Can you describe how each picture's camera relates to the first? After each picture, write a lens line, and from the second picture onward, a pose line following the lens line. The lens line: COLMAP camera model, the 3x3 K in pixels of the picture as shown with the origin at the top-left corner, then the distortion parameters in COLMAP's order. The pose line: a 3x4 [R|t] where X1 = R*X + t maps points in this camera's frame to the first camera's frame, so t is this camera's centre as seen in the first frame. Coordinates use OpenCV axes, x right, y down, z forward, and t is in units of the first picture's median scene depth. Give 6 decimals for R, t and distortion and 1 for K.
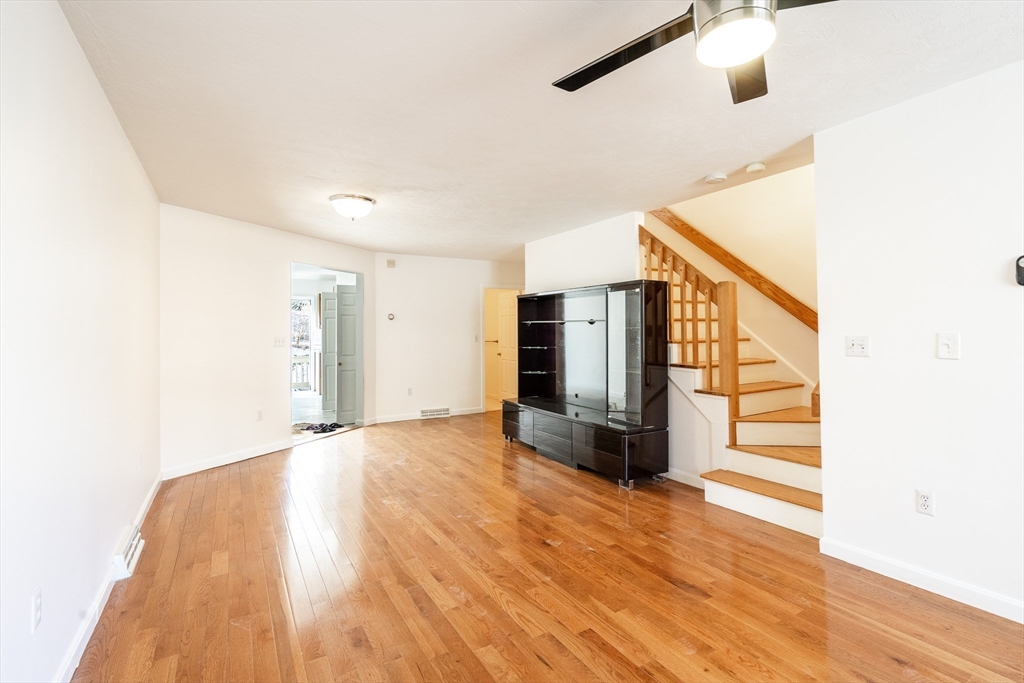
lens RADIAL K [[472.5, 0, 518.0], [0, 472.5, 323.4], [0, 0, 1]] dist [-0.008182, 0.004105]
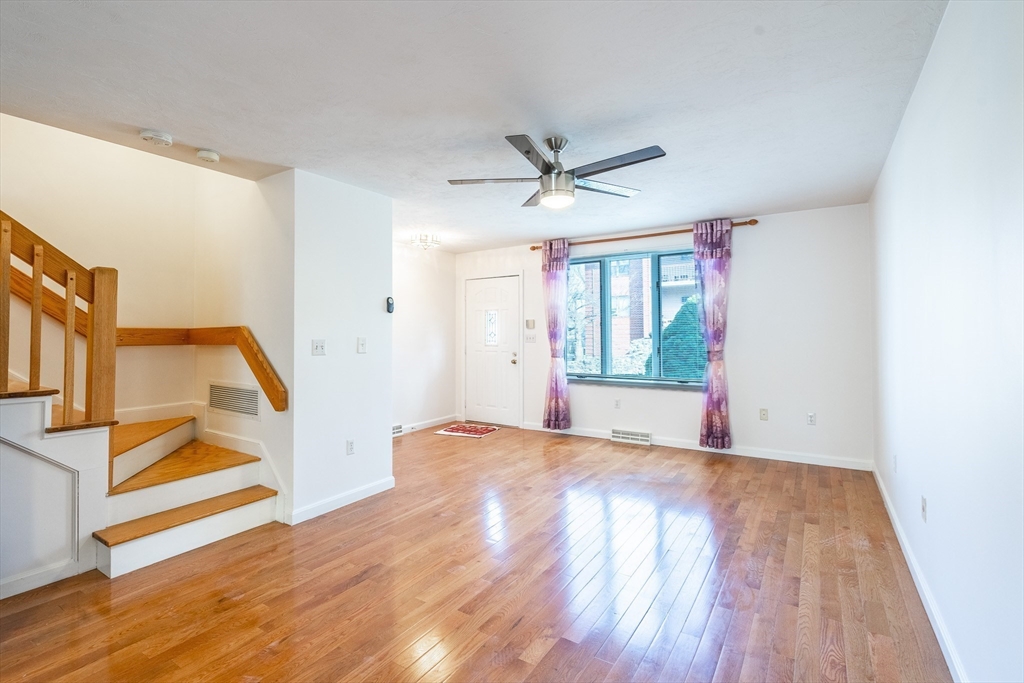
lens RADIAL K [[472.5, 0, 518.0], [0, 472.5, 323.4], [0, 0, 1]] dist [-0.008182, 0.004105]
pose [[-0.440844, 0.031609, 0.897027, -0.493292], [-0.010847, 0.999119, -0.040538, 0.019885], [-0.897518, -0.027601, -0.440113, 0.756357]]
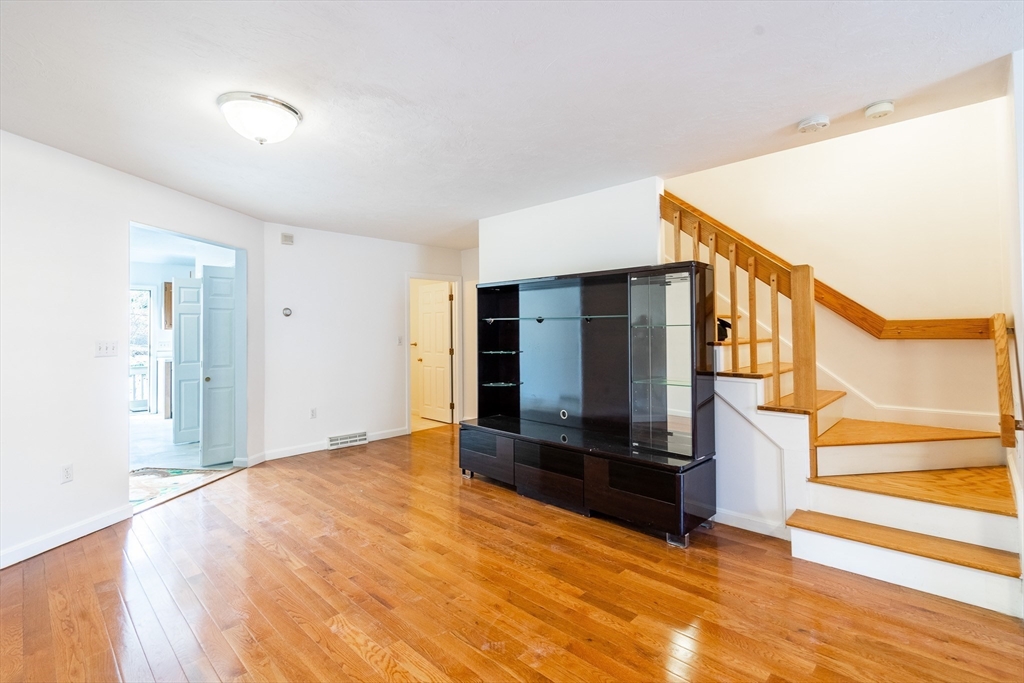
lens RADIAL K [[470.3, 0, 516.9], [0, 470.3, 322.9], [0, 0, 1]] dist [-0.004201, 0.000921]
pose [[0.965244, 0.004122, 0.261319, -0.213906], [-0.002675, 0.999979, -0.005894, 0.011791], [-0.261338, 0.004990, 0.965234, 0.384468]]
